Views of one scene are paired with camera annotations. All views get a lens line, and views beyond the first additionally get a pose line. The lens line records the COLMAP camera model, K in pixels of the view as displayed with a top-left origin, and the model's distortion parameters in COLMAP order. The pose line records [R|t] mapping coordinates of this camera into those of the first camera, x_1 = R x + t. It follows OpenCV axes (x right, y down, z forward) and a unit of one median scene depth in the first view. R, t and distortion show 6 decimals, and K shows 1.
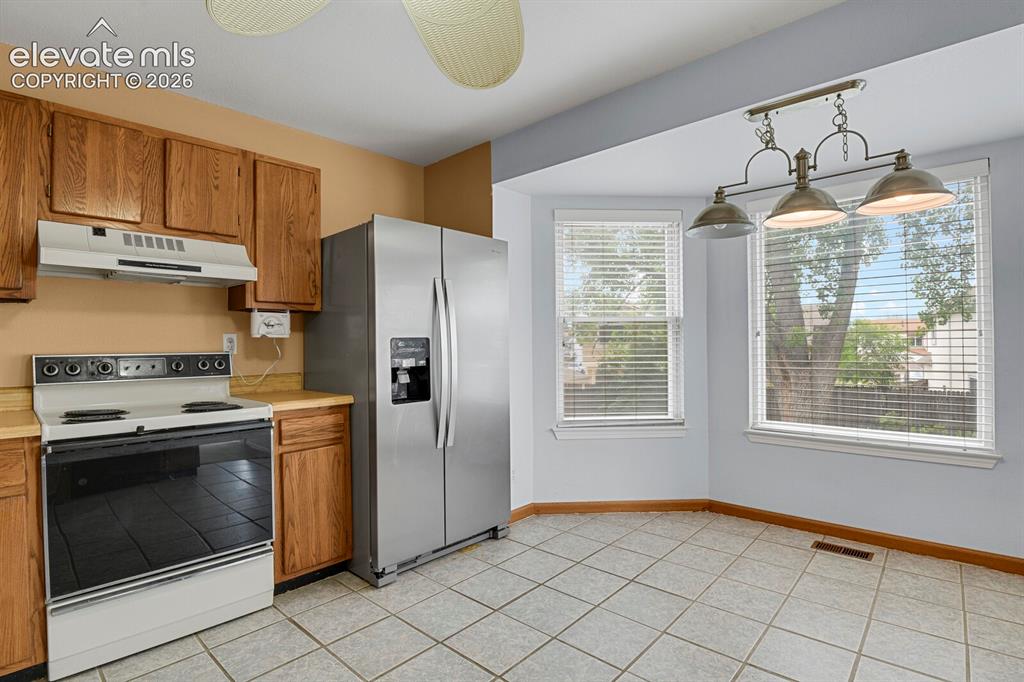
lens RADIAL K [[501.4, 0, 512.0], [0, 501.4, 341.0], [0, 0, 1]] dist [-0.027493, -0.005123]
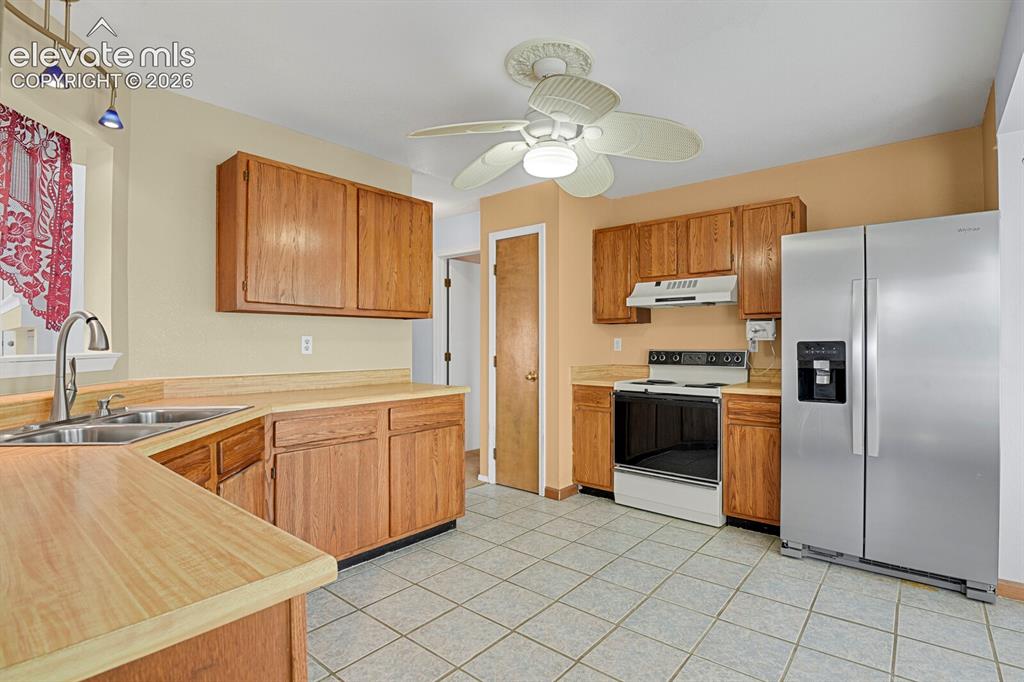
lens RADIAL K [[501.4, 0, 512.0], [0, 501.4, 341.0], [0, 0, 1]] dist [-0.027493, -0.005123]
pose [[0.029128, 0.007232, -0.999550, 0.899766], [0.008987, 0.999932, 0.007497, -0.023092], [0.999535, -0.009202, 0.029061, 0.342927]]
